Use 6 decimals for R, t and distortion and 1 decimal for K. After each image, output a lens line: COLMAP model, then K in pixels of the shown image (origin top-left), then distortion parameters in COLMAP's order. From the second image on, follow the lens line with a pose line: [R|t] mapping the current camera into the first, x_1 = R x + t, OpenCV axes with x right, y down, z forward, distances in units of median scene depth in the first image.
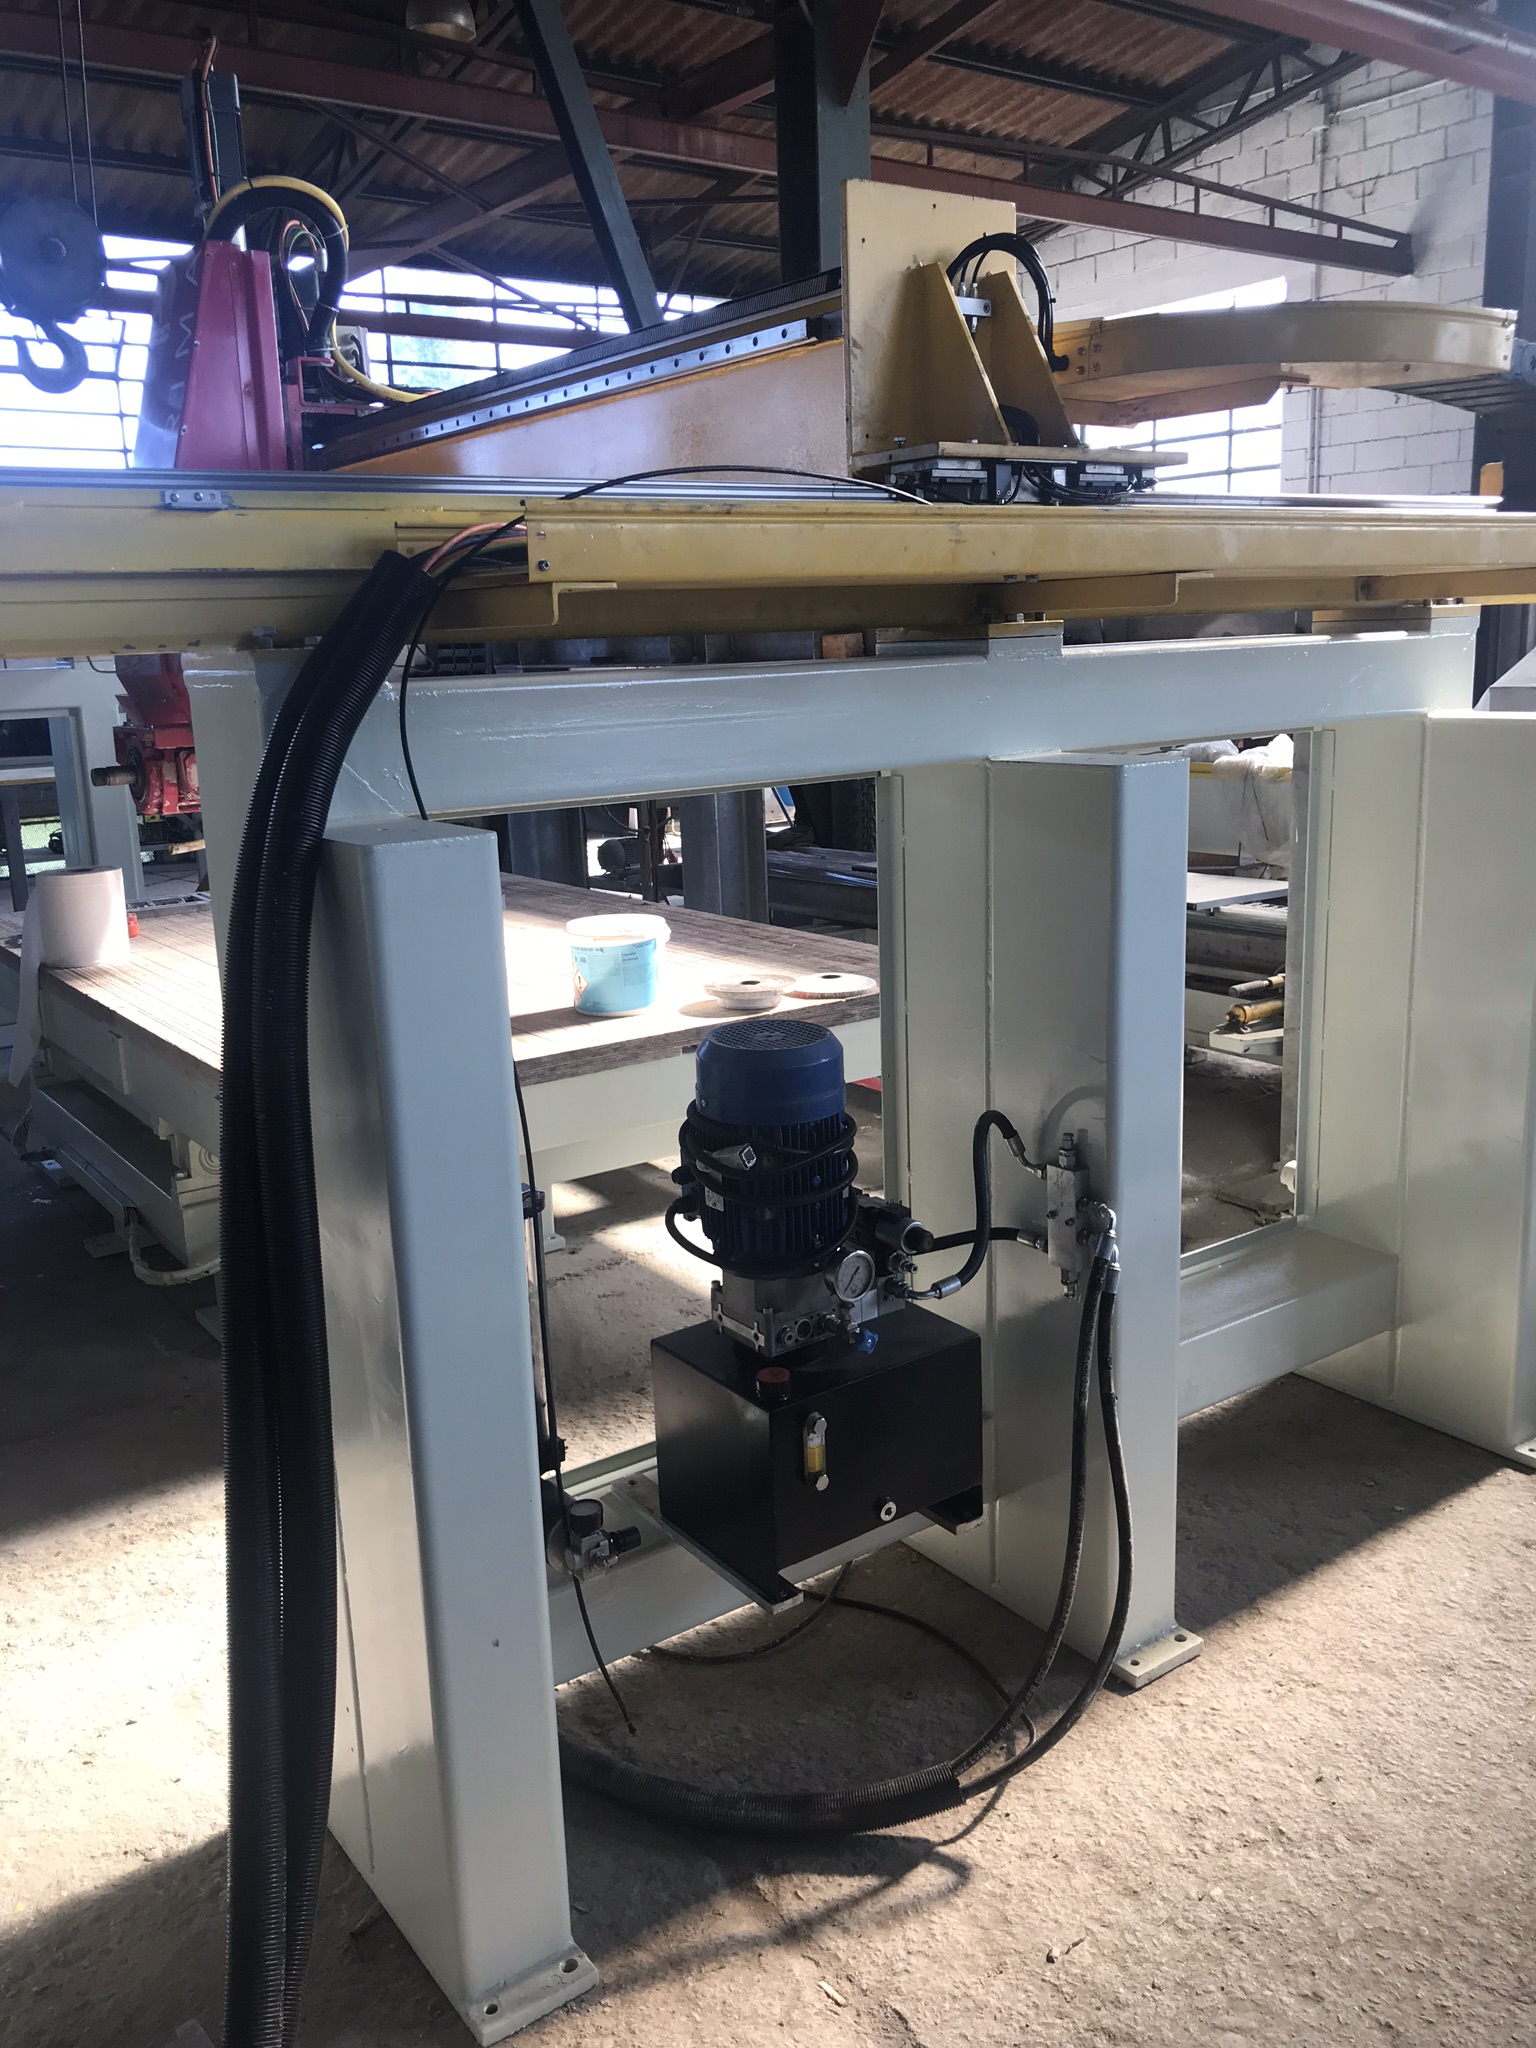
lens RADIAL K [[1687.9, 0, 768.0], [0, 1687.9, 1024.0], [0, 0, 1]] dist [-0.010752, -0.005811]
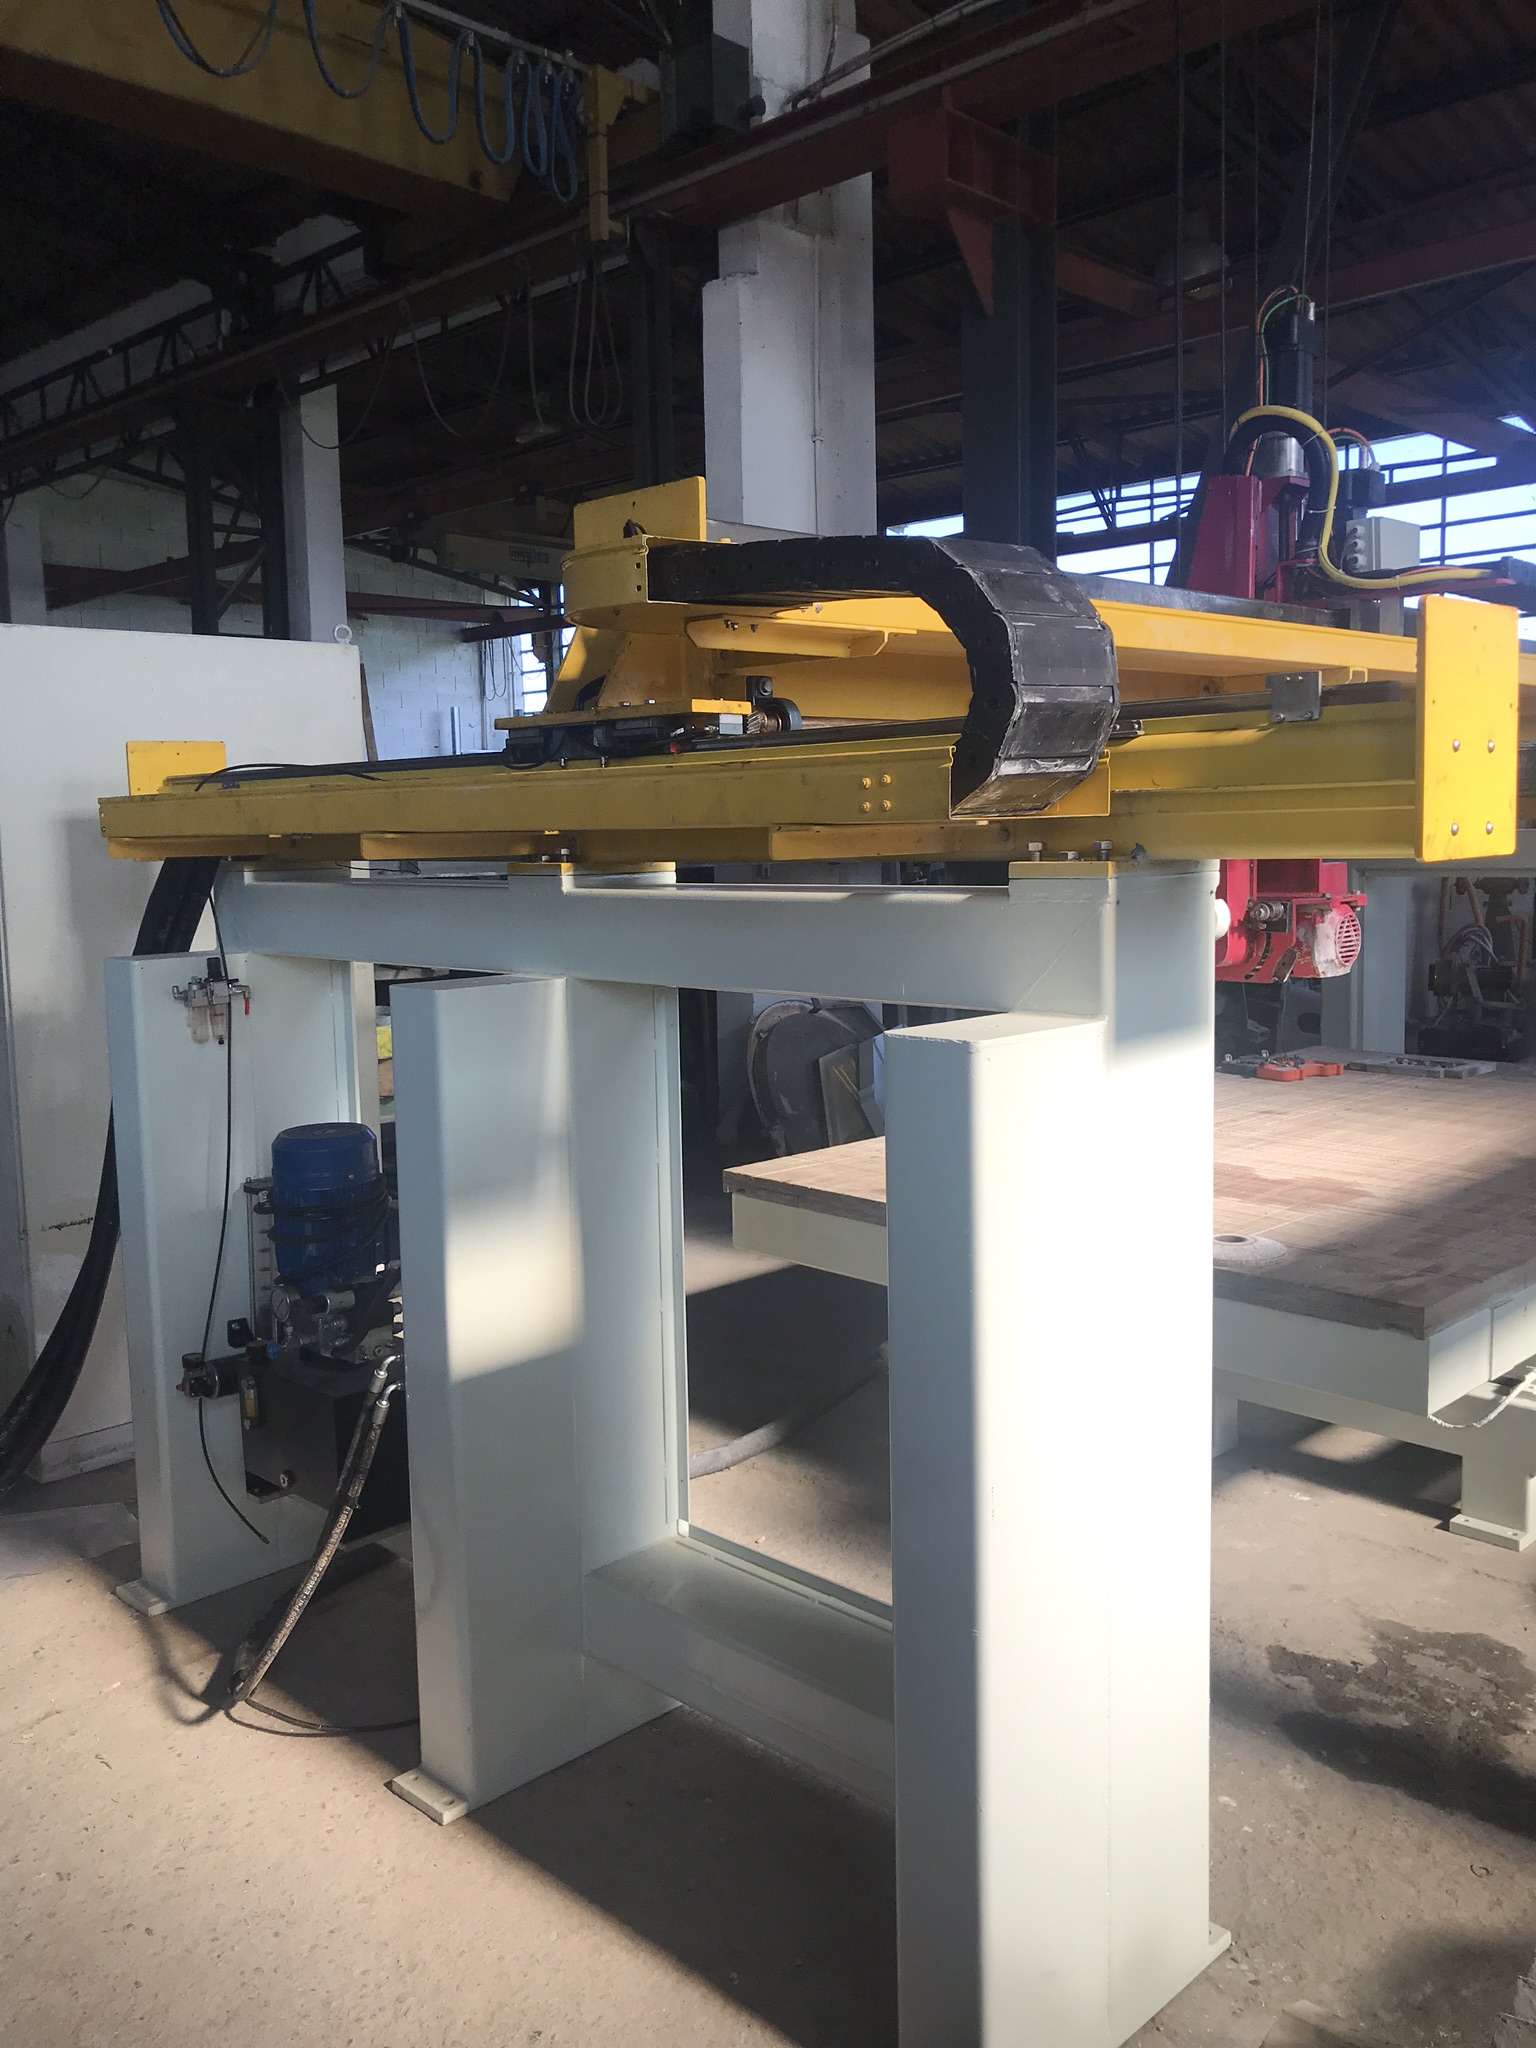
lens RADIAL K [[1687.9, 0, 768.0], [0, 1687.9, 1024.0], [0, 0, 1]] dist [-0.010752, -0.005811]
pose [[0.157973, 0.148272, -0.976248, 1.493917], [-0.191660, 0.974464, 0.116987, -0.339886], [0.968665, 0.168627, 0.182357, 1.093846]]
